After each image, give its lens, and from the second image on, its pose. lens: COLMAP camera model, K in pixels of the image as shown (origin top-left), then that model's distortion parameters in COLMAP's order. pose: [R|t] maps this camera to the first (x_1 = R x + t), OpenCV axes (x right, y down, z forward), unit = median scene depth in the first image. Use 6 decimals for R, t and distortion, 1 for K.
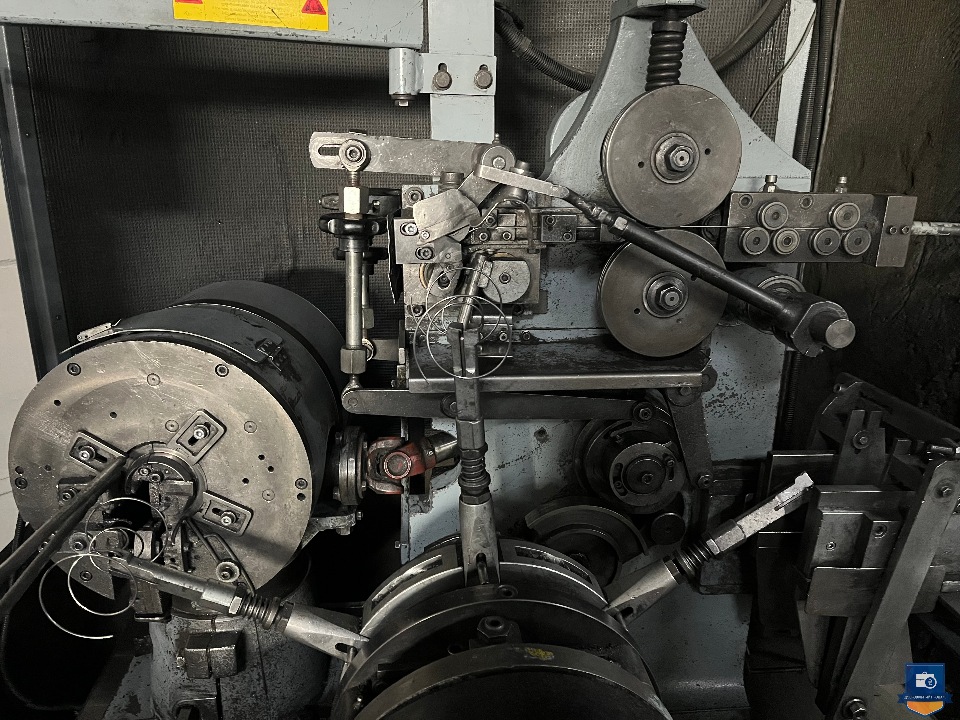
lens RADIAL K [[716.8, 0, 480.5], [0, 716.8, 358.5], [0, 0, 1]] dist [0.032633, -0.019183]
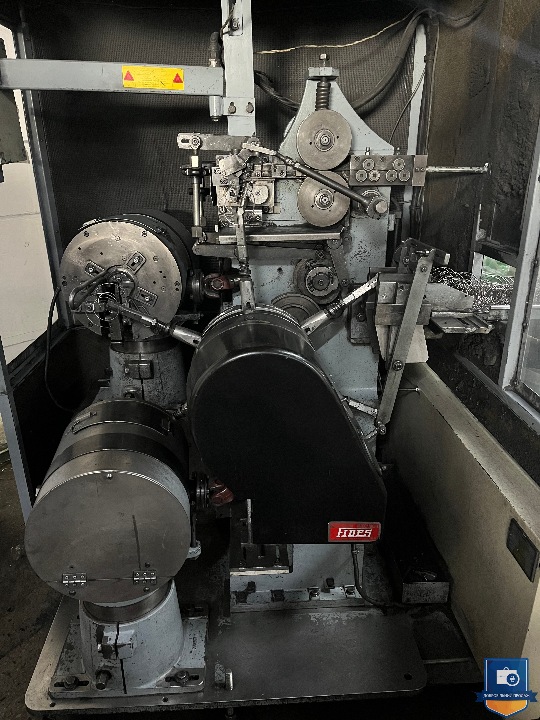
lens RADIAL K [[537.6, 0, 272.0], [0, 537.6, 366.4], [0, 0, 1]] dist [0.032633, -0.019183]
pose [[0.999148, -0.005587, -0.040883, 0.150816], [0.009037, 0.996365, 0.084705, 0.313814], [0.040261, -0.085002, 0.995567, -0.859011]]
